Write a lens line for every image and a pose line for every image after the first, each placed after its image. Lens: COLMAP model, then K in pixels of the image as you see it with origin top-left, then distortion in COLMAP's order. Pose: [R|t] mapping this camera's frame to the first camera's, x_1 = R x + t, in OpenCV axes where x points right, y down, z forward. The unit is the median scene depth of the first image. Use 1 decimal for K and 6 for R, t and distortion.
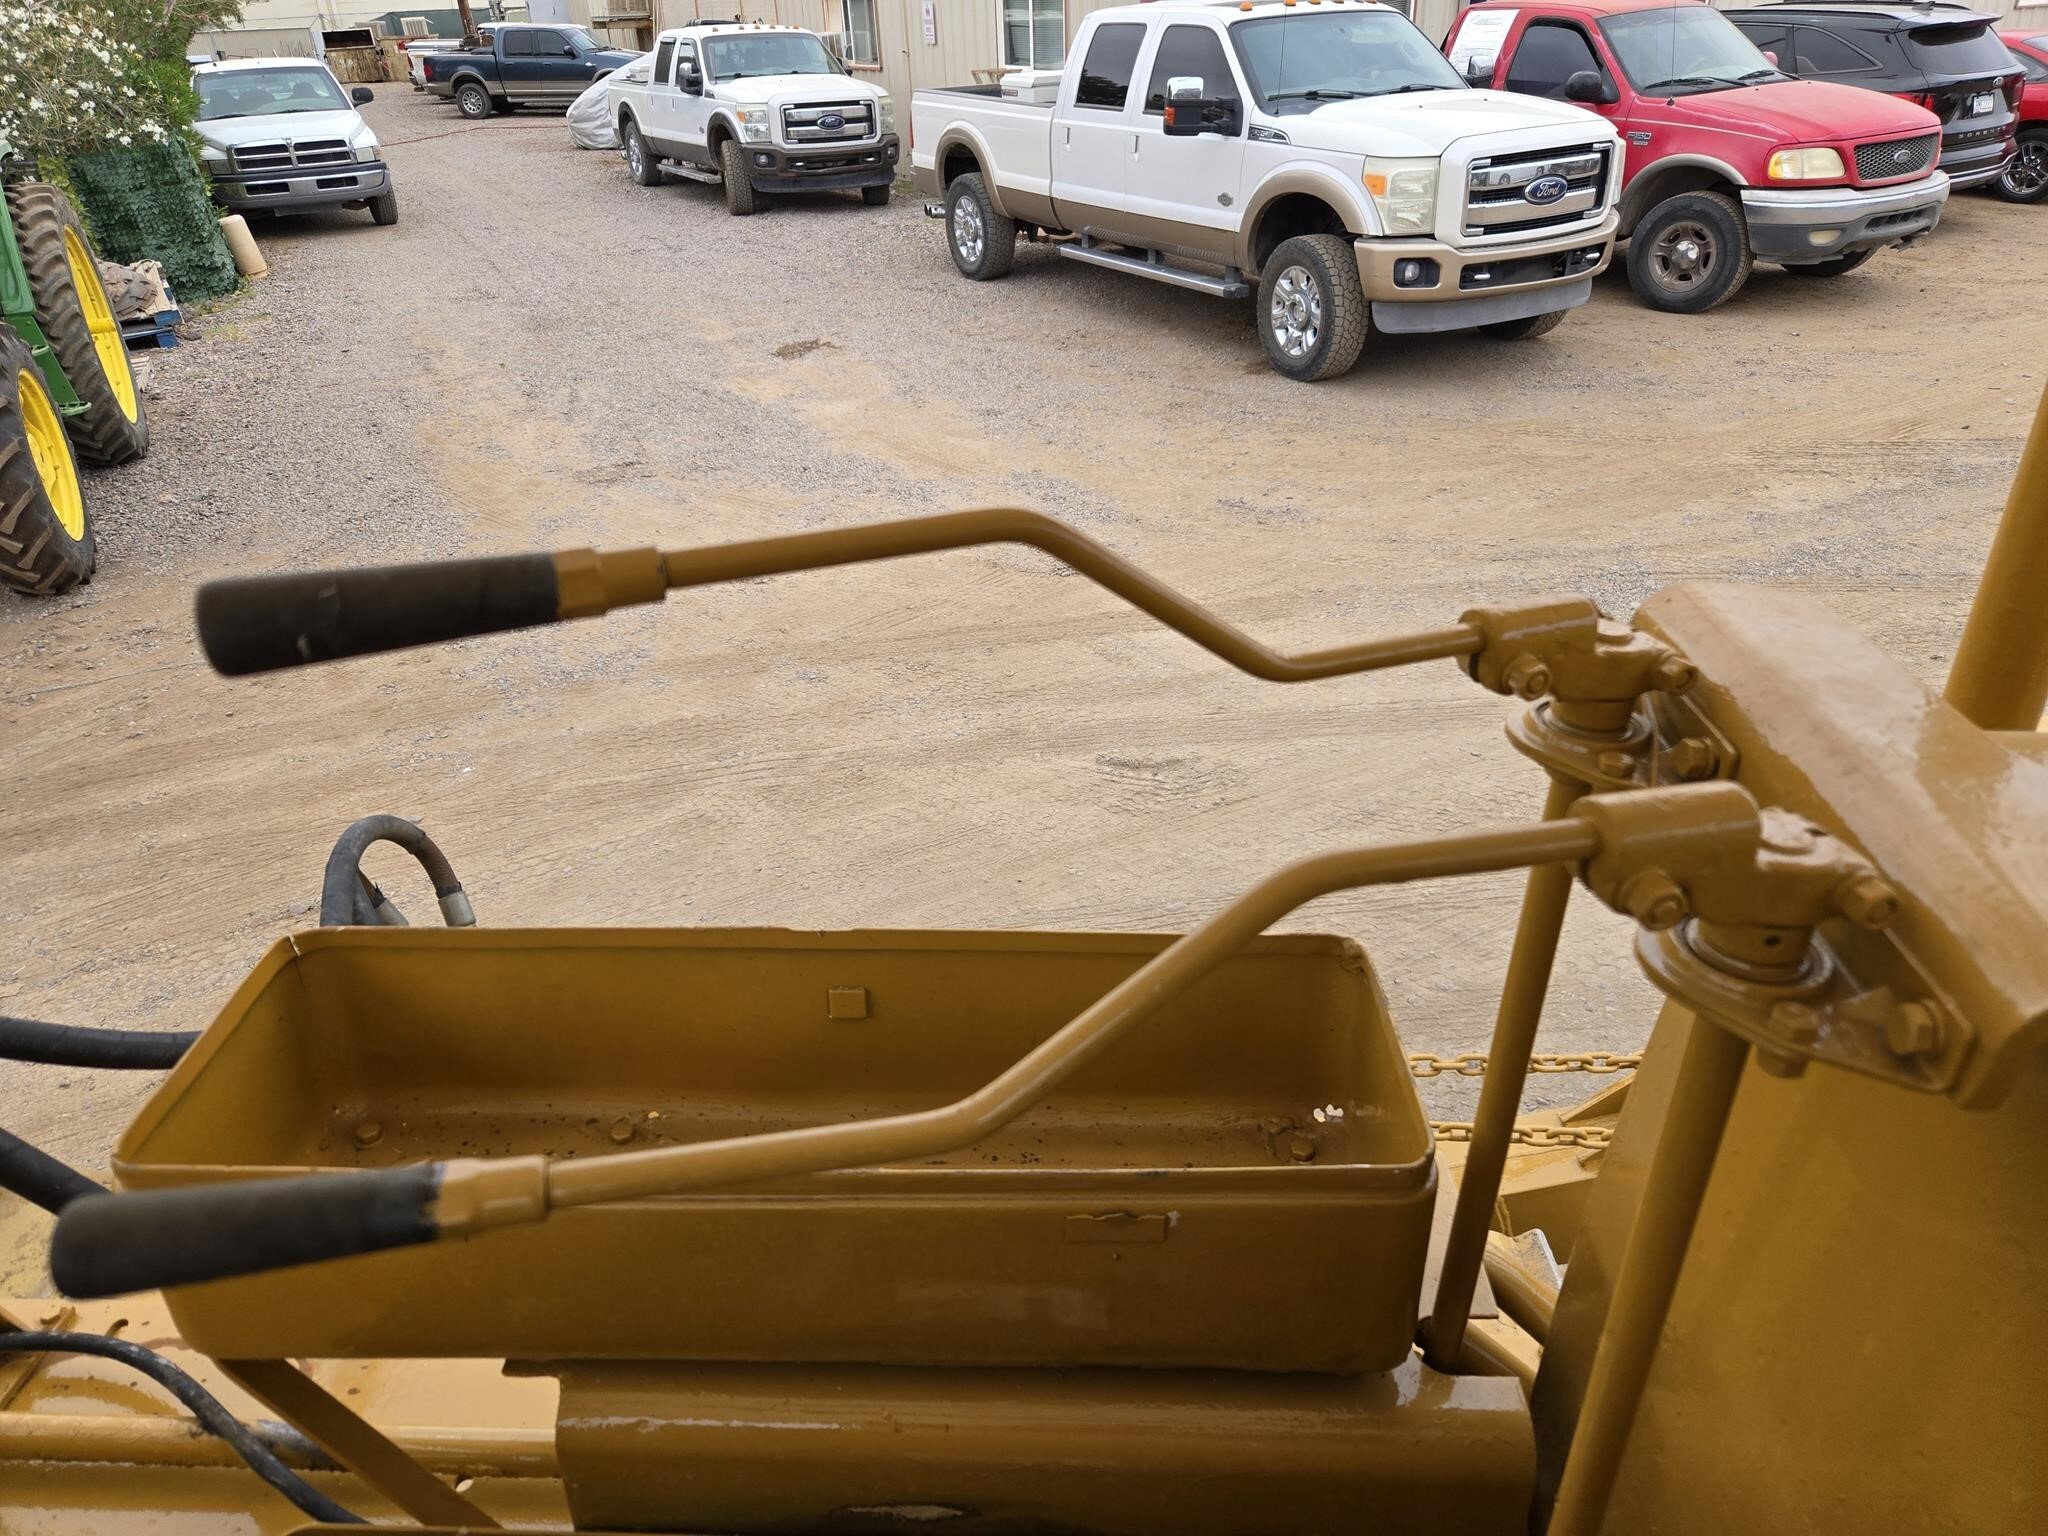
lens RADIAL K [[1378.0, 0, 996.6], [0, 1378.0, 742.0], [0, 0, 1]] dist [0.053848, -0.042253]
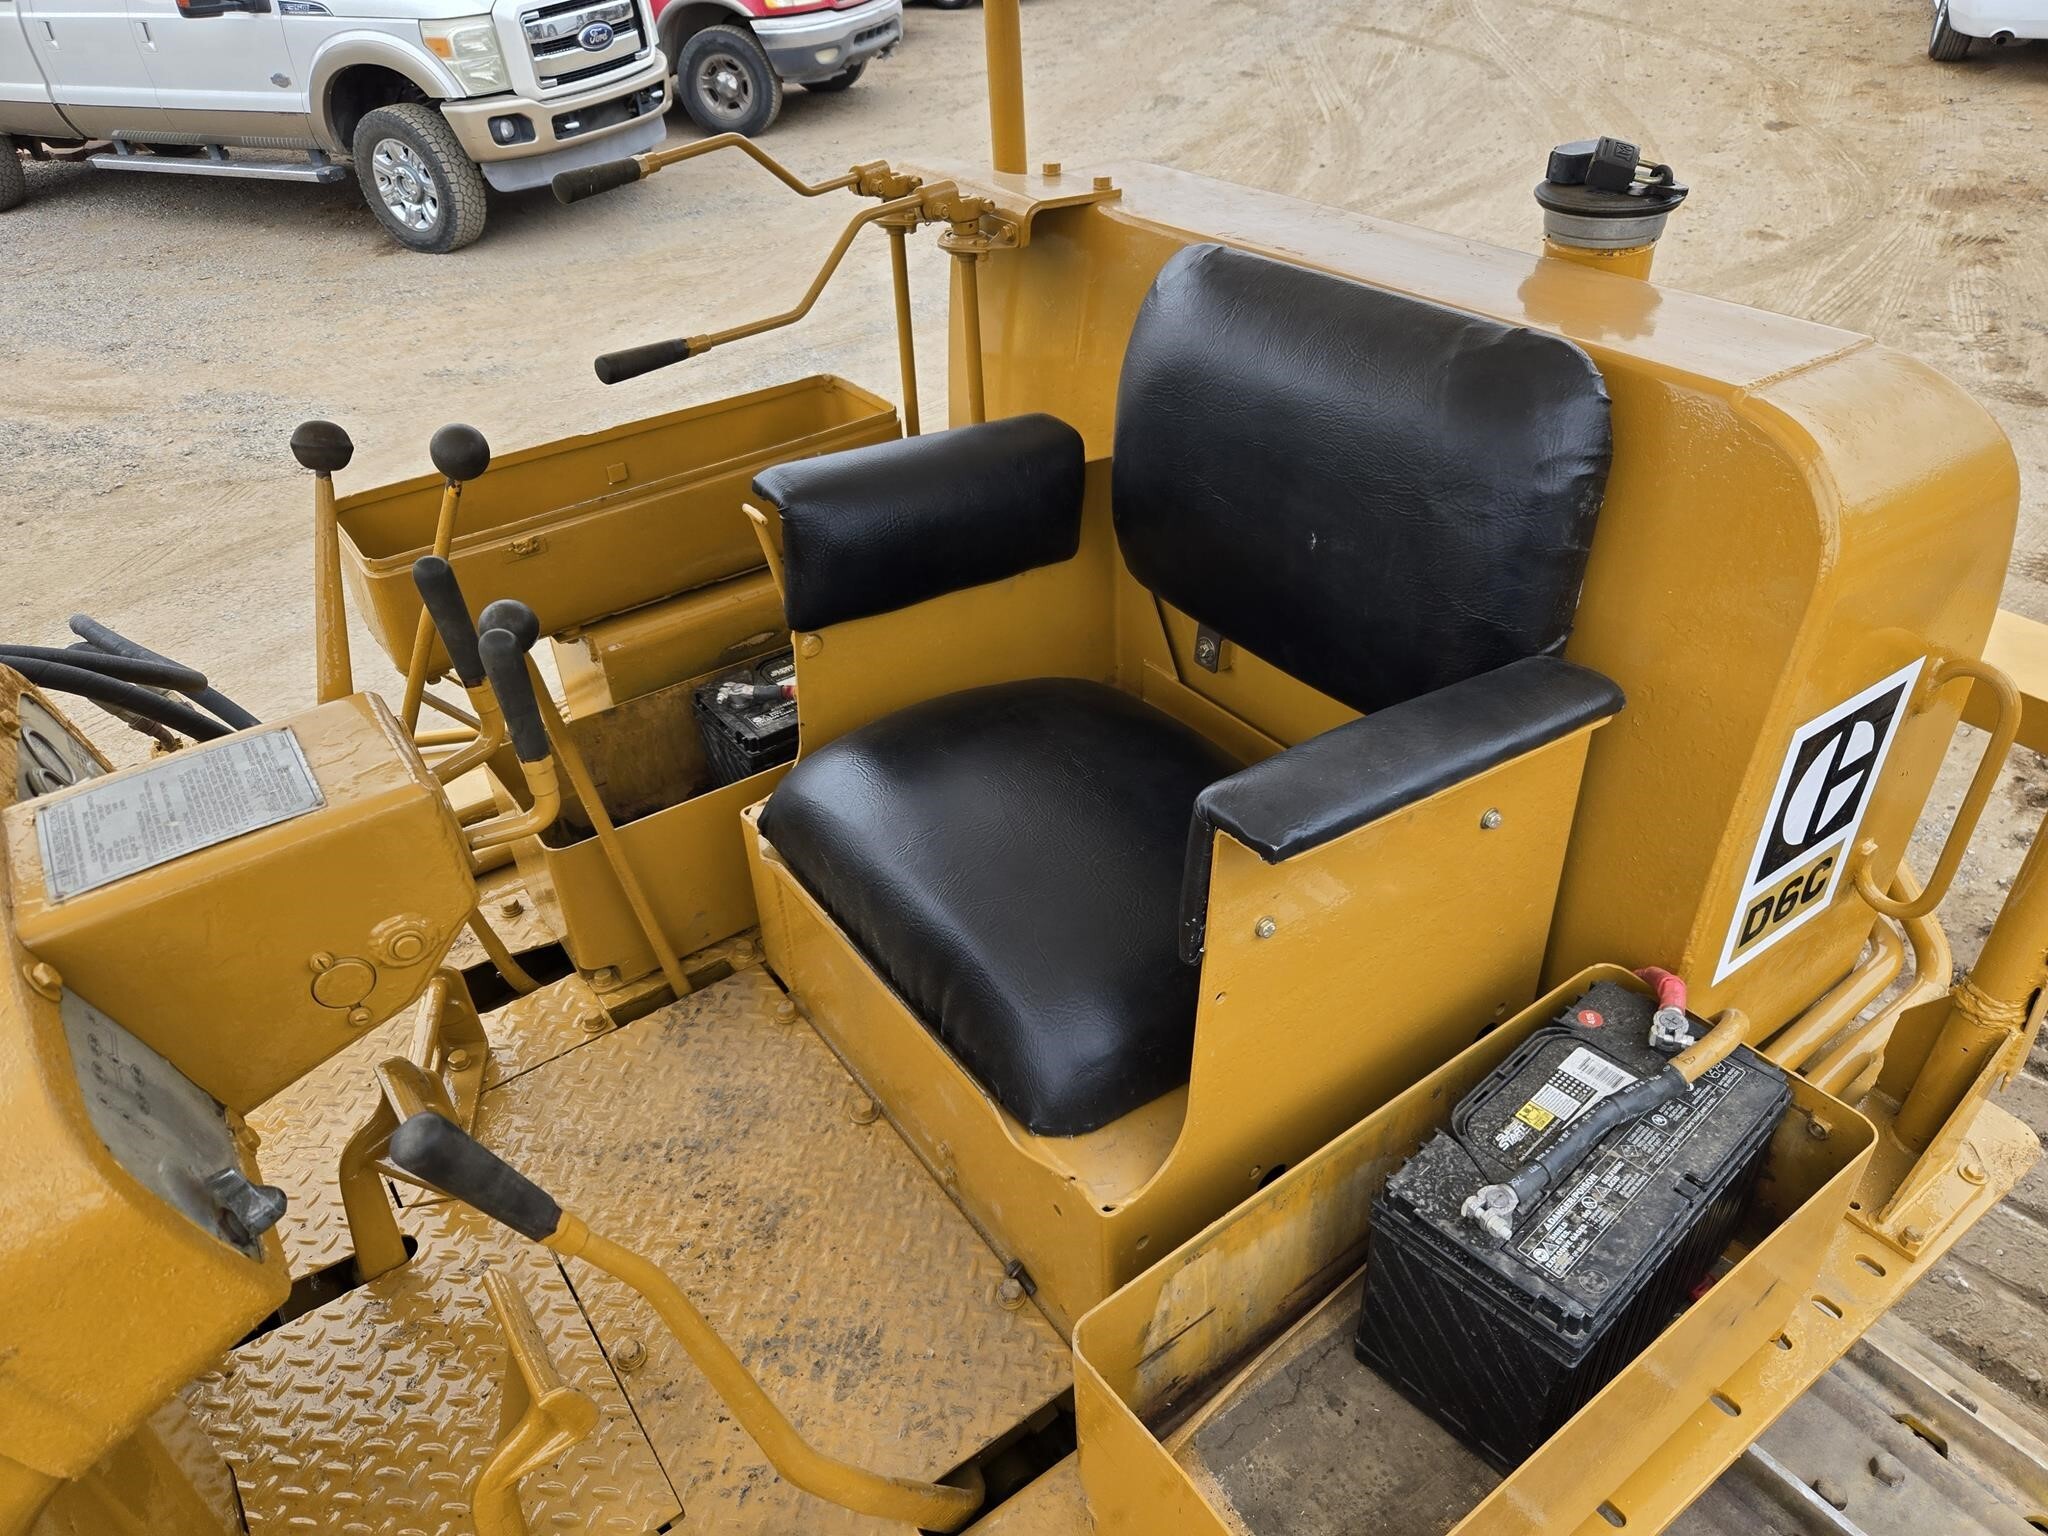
lens RADIAL K [[1378.0, 0, 1036.4], [0, 1378.0, 782.6], [0, 0, 1]] dist [0.053848, -0.042253]
pose [[0.790073, -0.370953, 0.488035, -0.081840], [0.316457, 0.928650, 0.193555, 0.043131], [-0.525014, 0.001520, 0.851092, -0.109446]]
